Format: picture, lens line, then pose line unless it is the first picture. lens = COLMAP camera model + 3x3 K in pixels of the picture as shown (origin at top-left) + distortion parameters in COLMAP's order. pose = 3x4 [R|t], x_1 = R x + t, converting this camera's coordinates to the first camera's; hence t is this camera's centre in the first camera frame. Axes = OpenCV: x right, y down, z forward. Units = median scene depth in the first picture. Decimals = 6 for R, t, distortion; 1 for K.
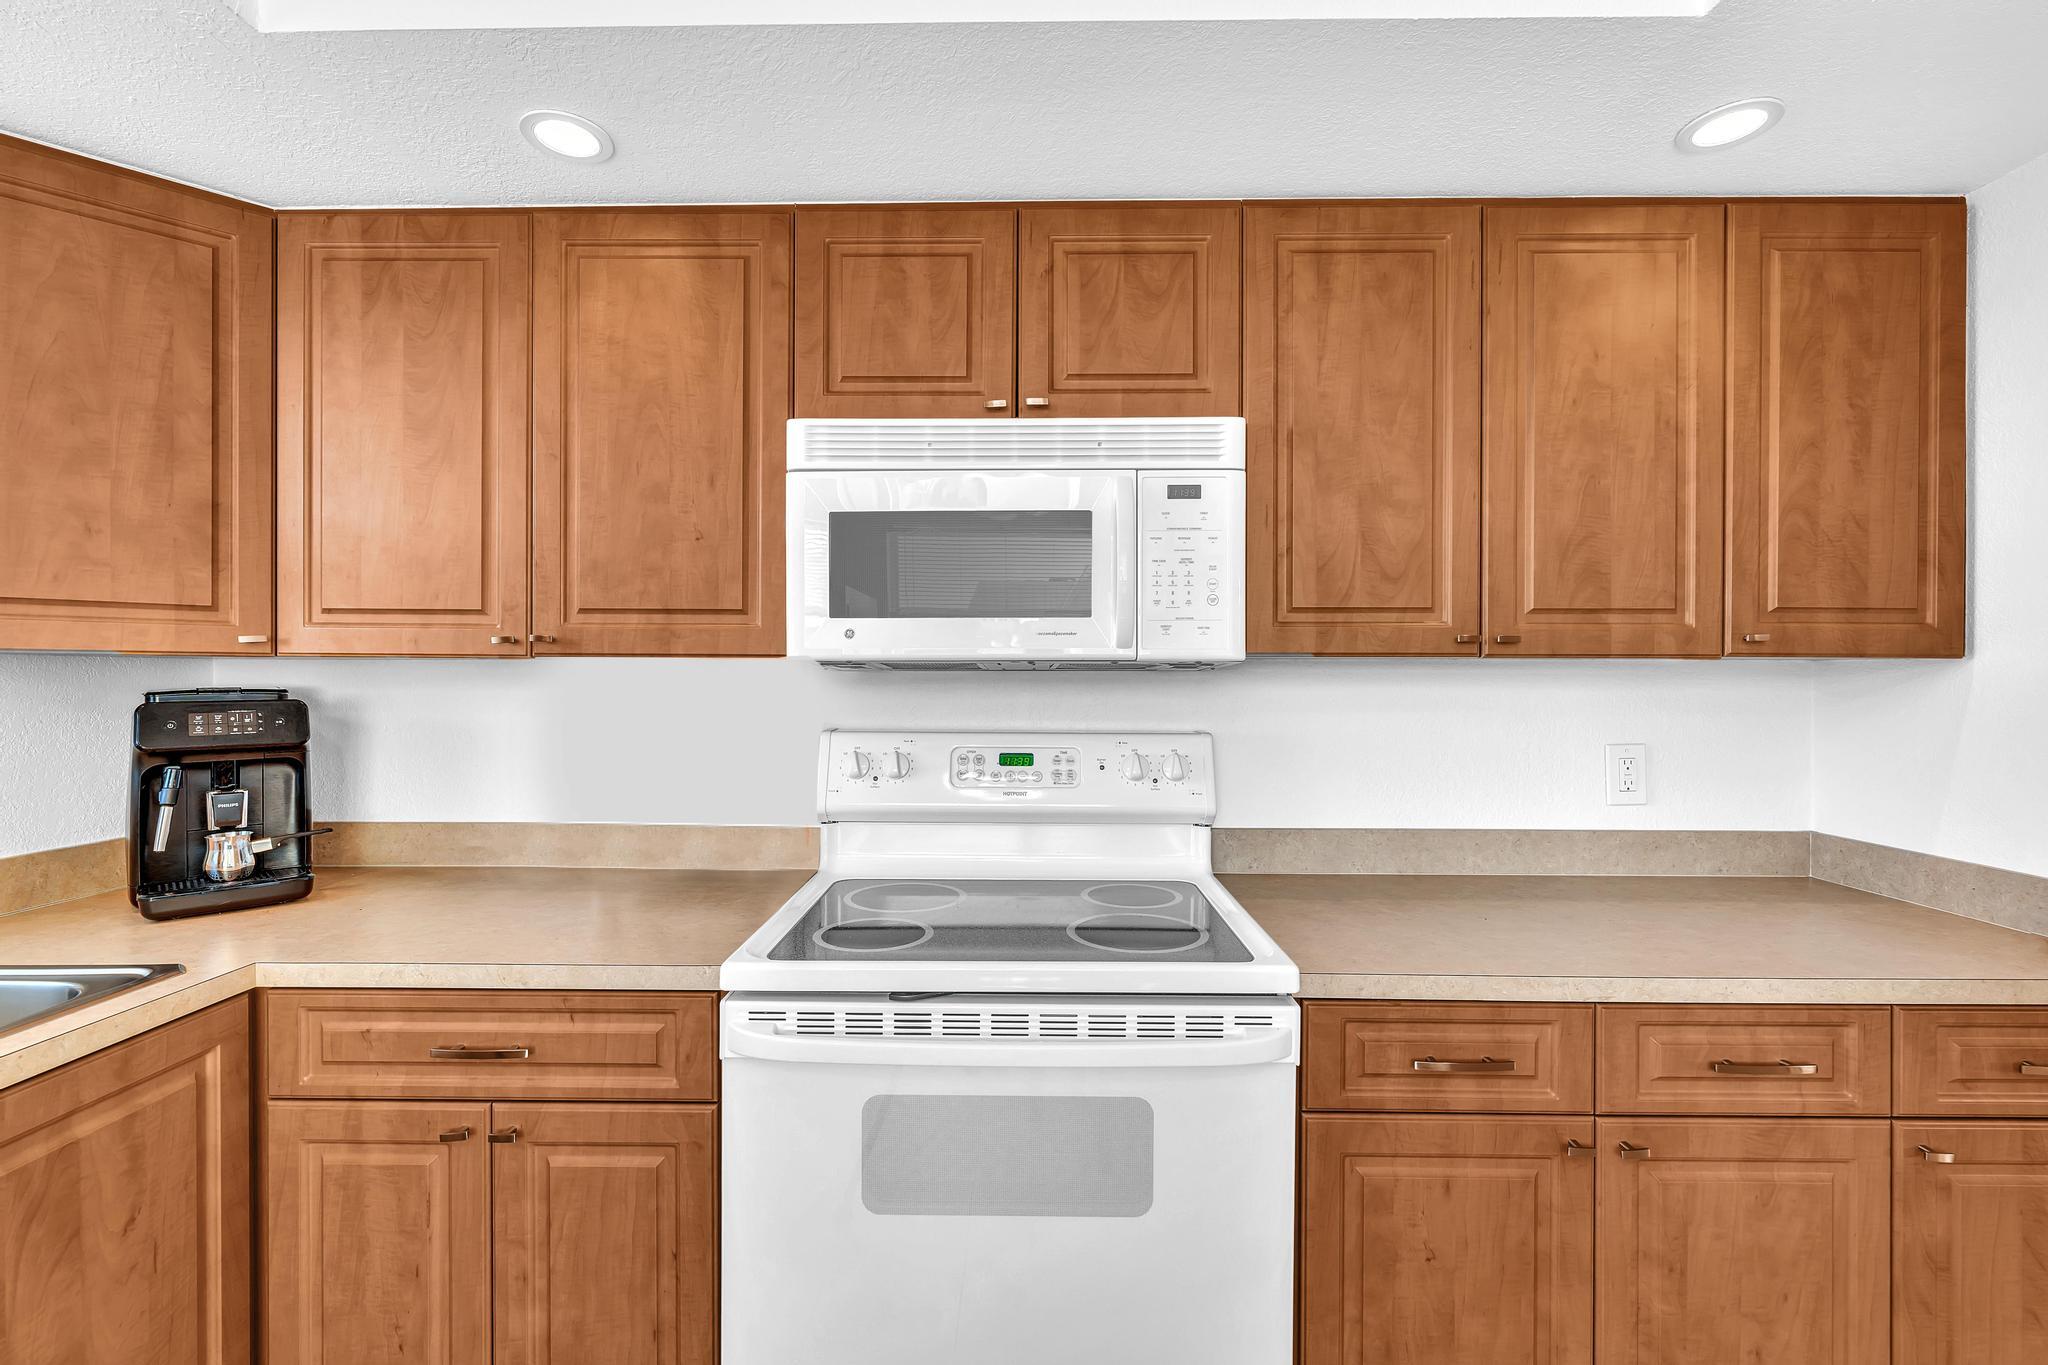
lens RADIAL K [[912.8, 0, 1024.0], [0, 912.8, 682.5], [0, 0, 1]] dist [-0.003433, -0.000406]
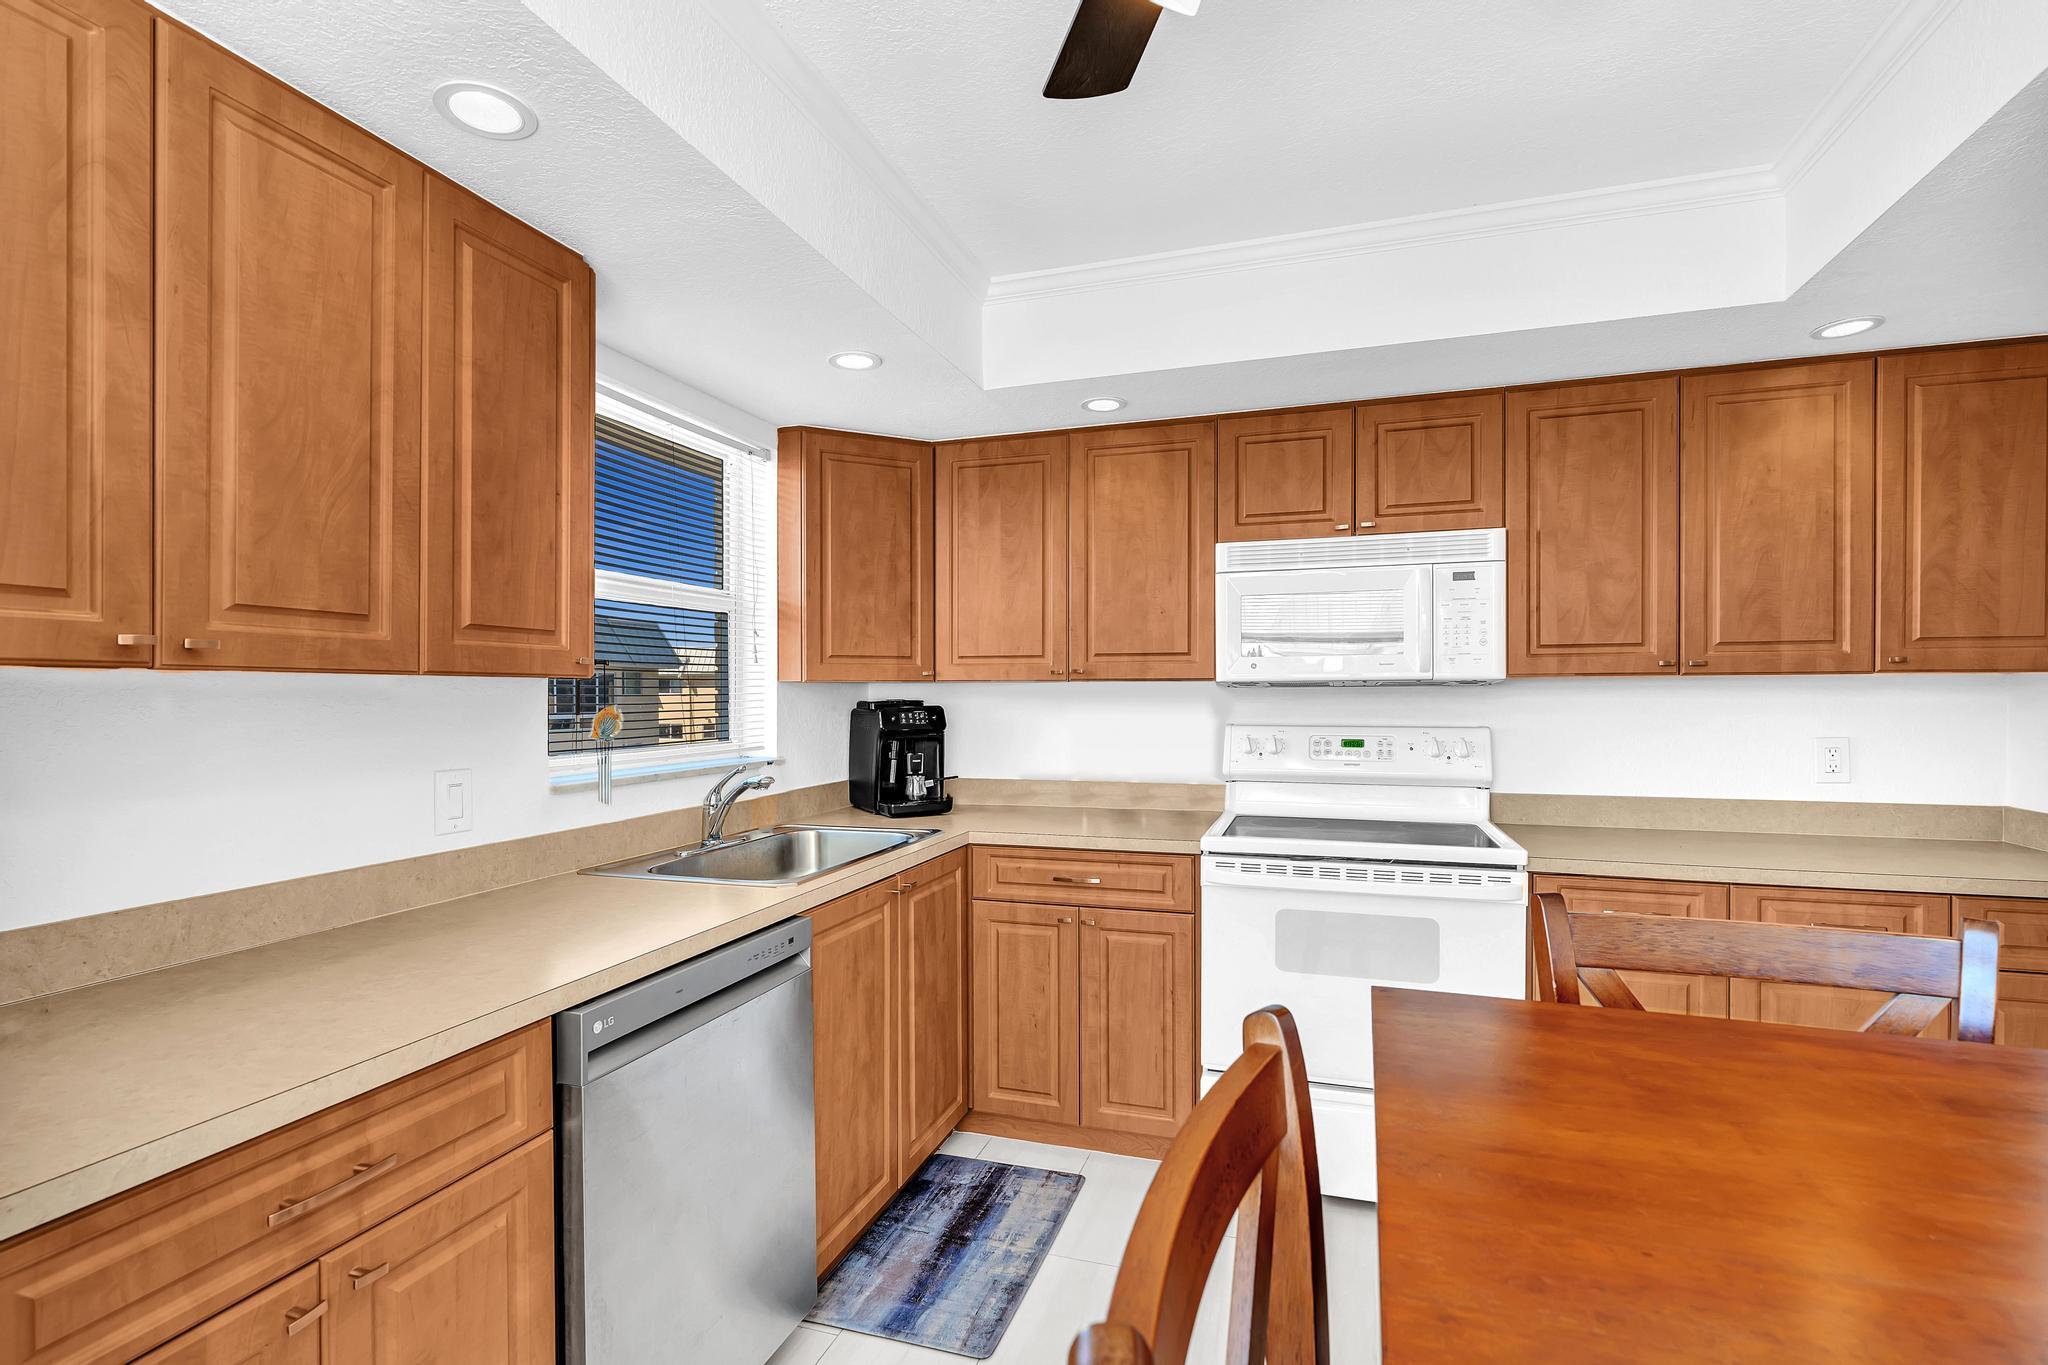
lens RADIAL K [[963.9, 0, 1024.3], [0, 963.9, 704.3], [0, 0, 1]] dist [-0.001466, -0.000168]
pose [[0.953203, -0.002811, -0.302318, -0.052064], [0.004094, 0.999985, 0.003613, 0.010615], [0.302303, -0.004682, 0.953200, -0.855298]]
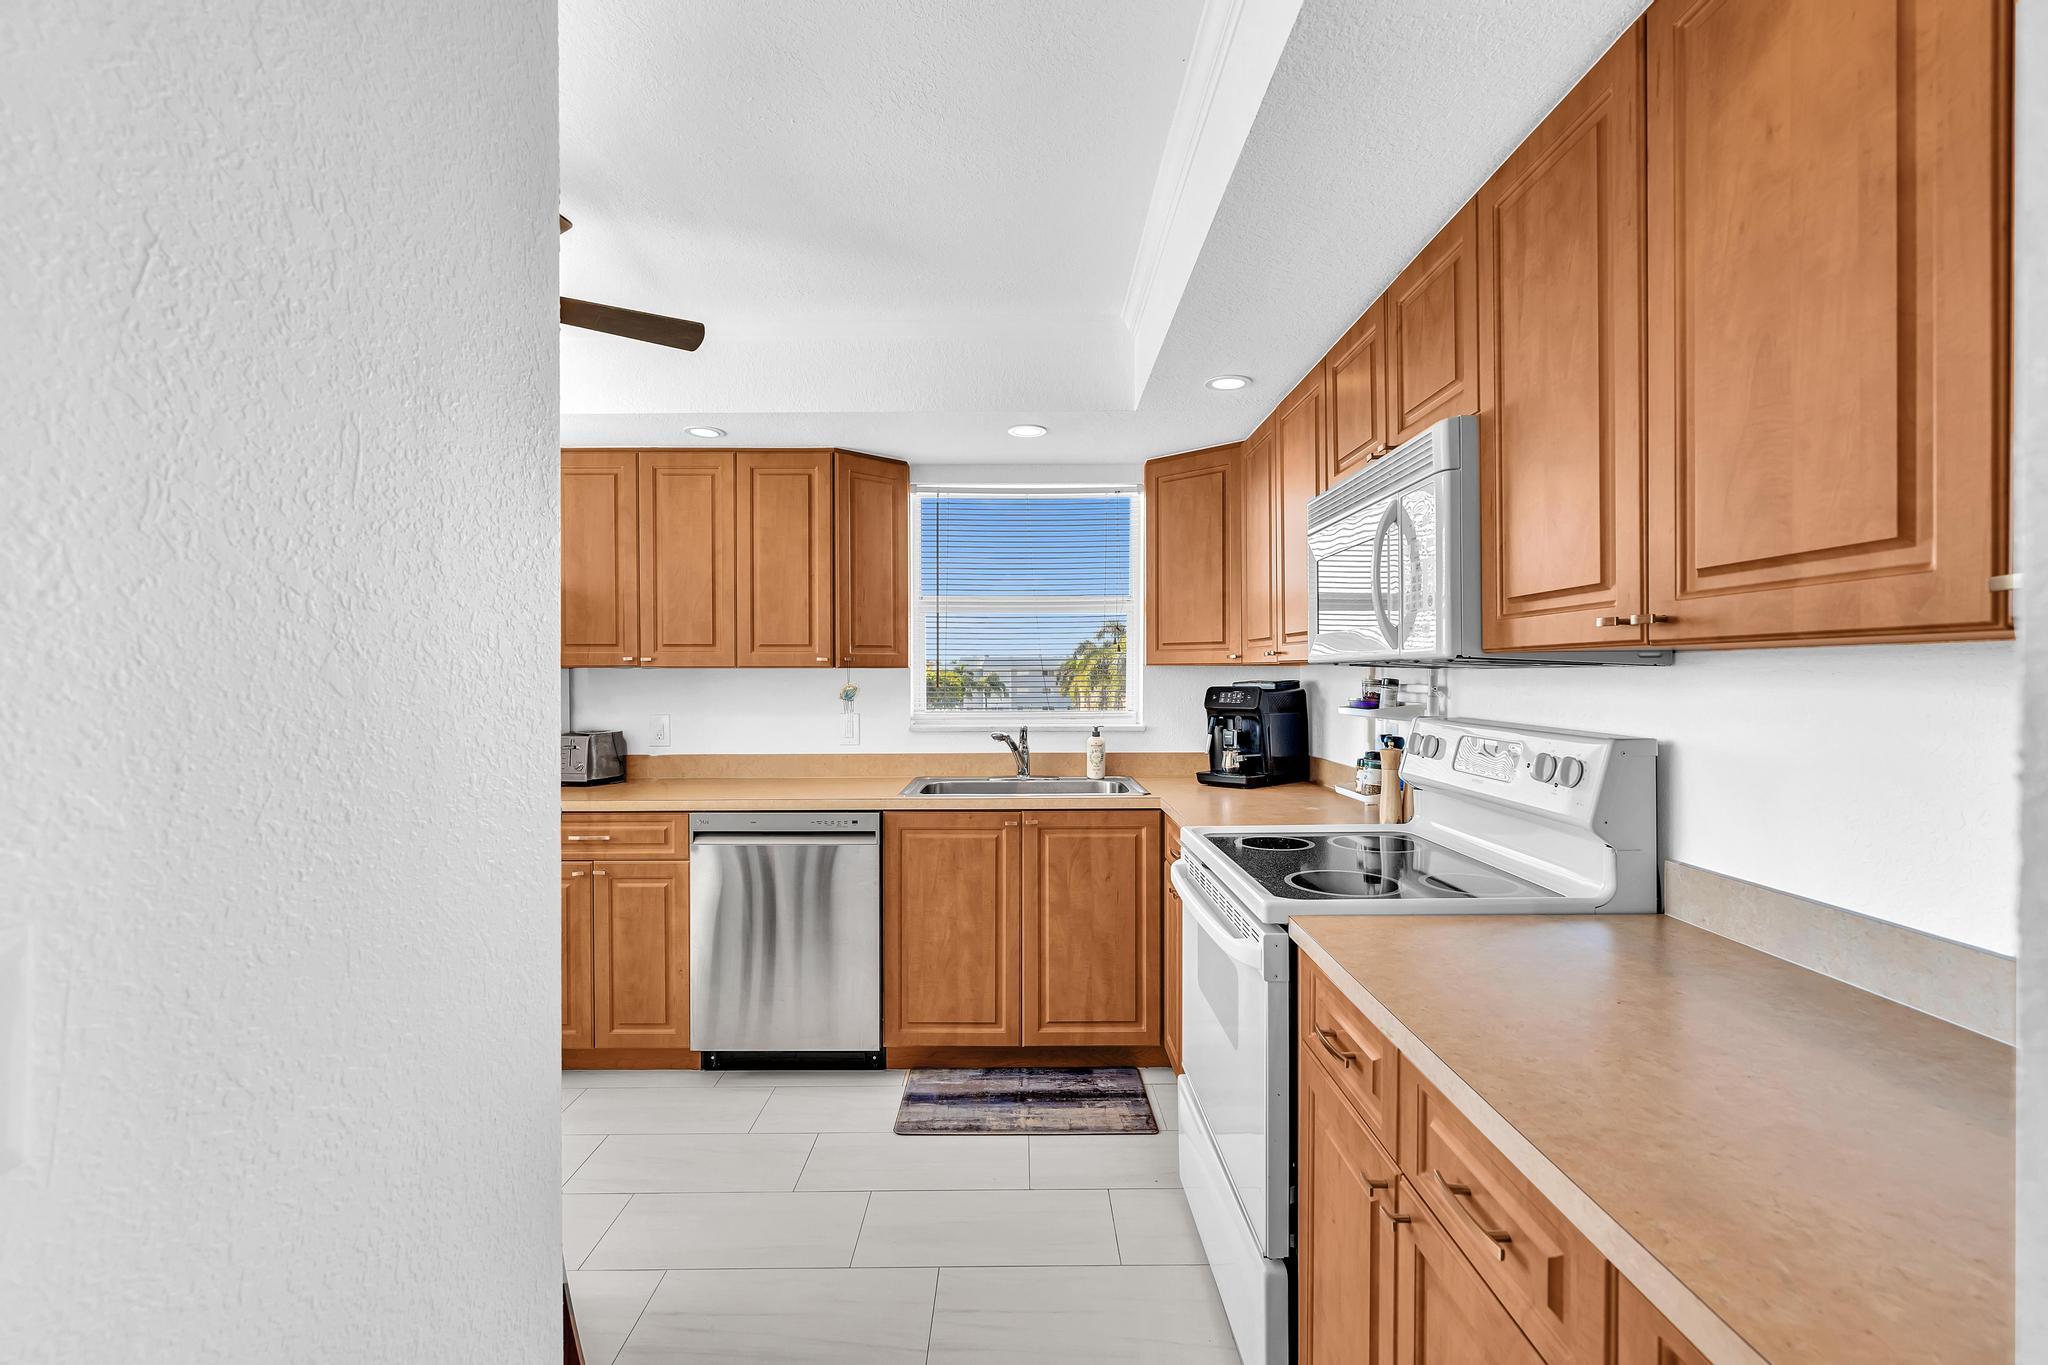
lens RADIAL K [[912.8, 0, 1024.0], [0, 912.8, 682.5], [0, 0, 1]] dist [-0.003433, -0.000406]
pose [[0.014916, 0.006769, -0.999866, 1.216164], [-0.004560, 0.999967, 0.006702, -0.000643], [0.999878, 0.004459, 0.014946, 0.503142]]
